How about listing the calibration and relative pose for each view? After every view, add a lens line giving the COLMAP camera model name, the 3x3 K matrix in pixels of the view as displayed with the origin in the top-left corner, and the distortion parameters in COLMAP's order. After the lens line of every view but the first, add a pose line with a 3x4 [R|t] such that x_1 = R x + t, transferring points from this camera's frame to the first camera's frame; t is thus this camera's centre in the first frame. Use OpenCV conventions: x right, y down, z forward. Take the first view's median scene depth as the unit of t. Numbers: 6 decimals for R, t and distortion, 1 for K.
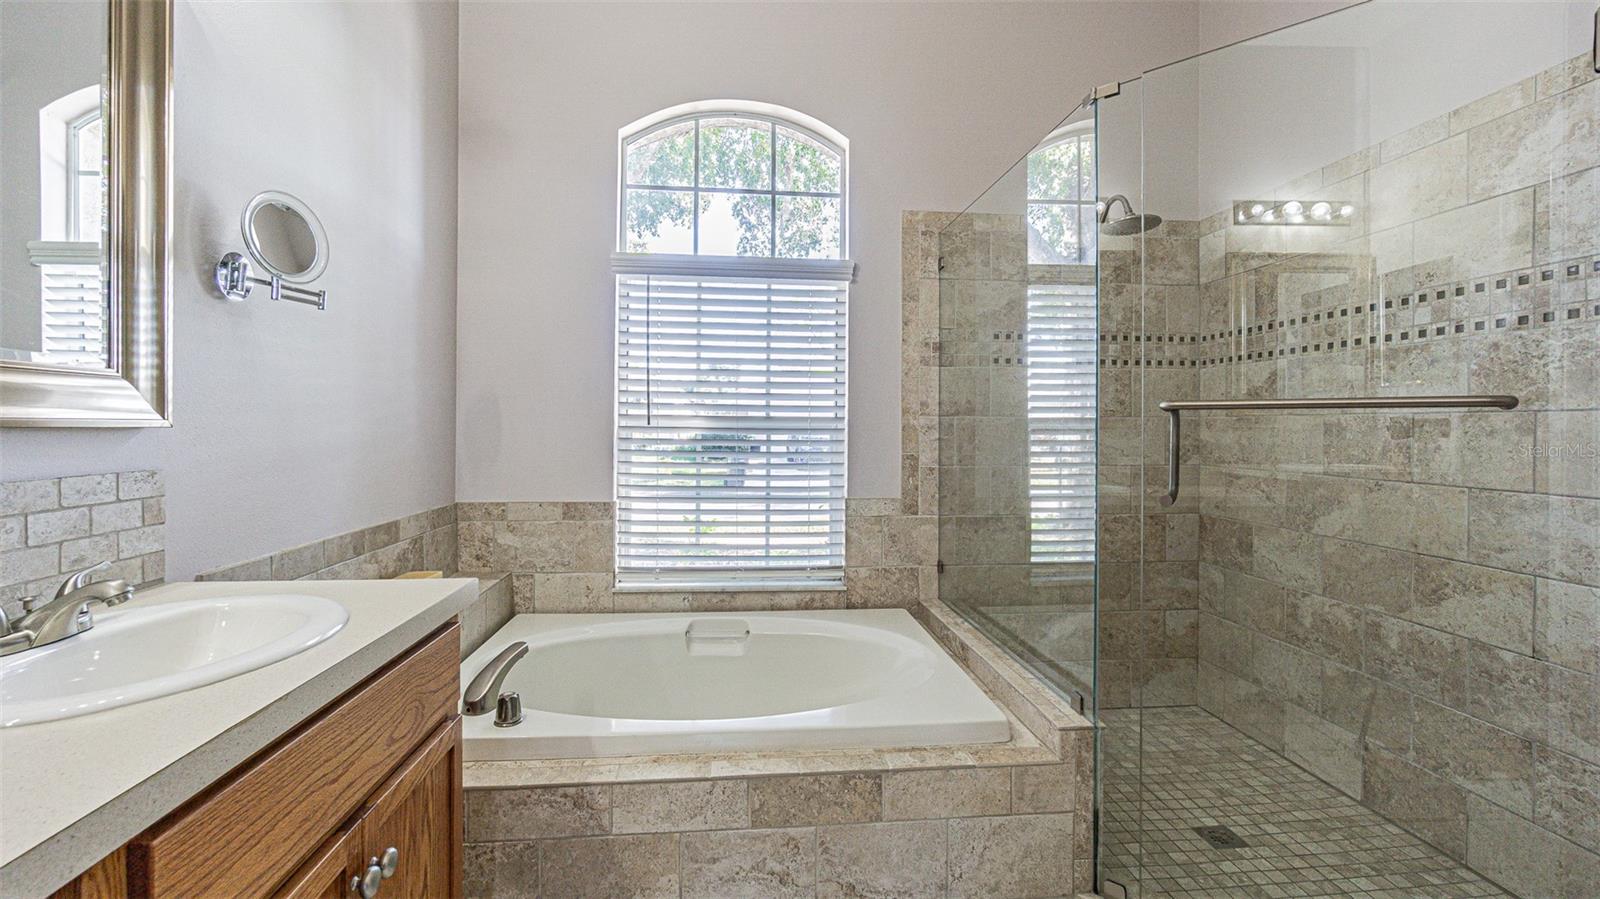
lens RADIAL K [[693.6, 0, 804.9], [0, 693.6, 440.0], [0, 0, 1]] dist [-0.061746, 0.026790]
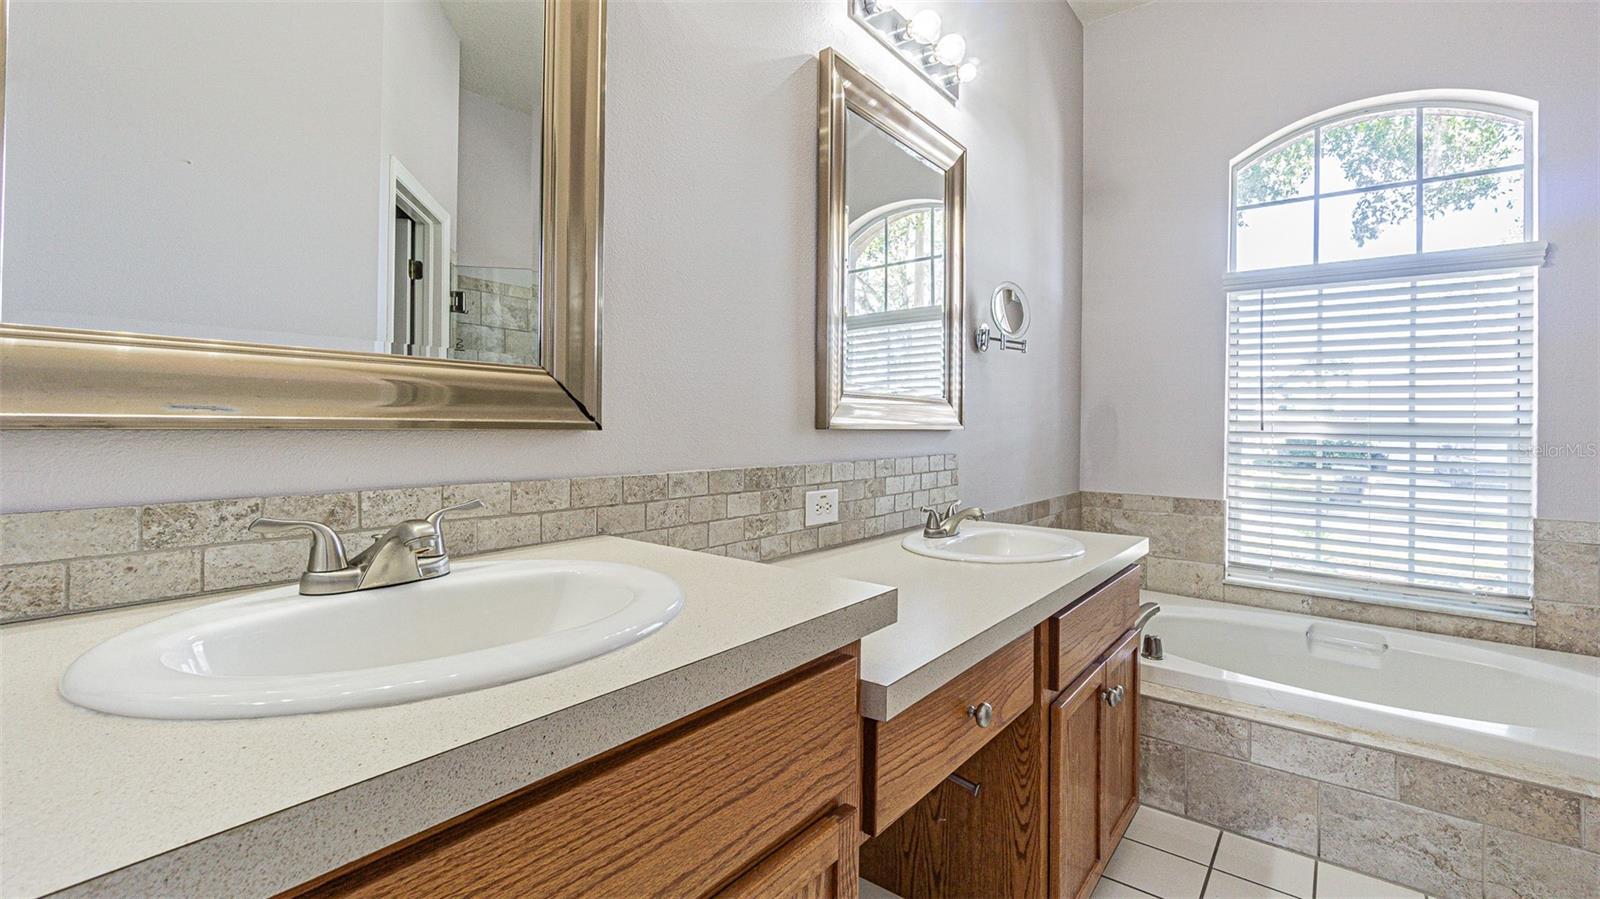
lens RADIAL K [[691.1, 0, 797.3], [0, 691.1, 421.1], [0, 0, 1]] dist [-0.001465, 0.000990]
pose [[0.717576, -0.001172, -0.696479, 0.000226], [-0.021484, 0.999485, -0.023817, 0.004377], [0.696149, 0.032054, 0.717182, -0.264531]]
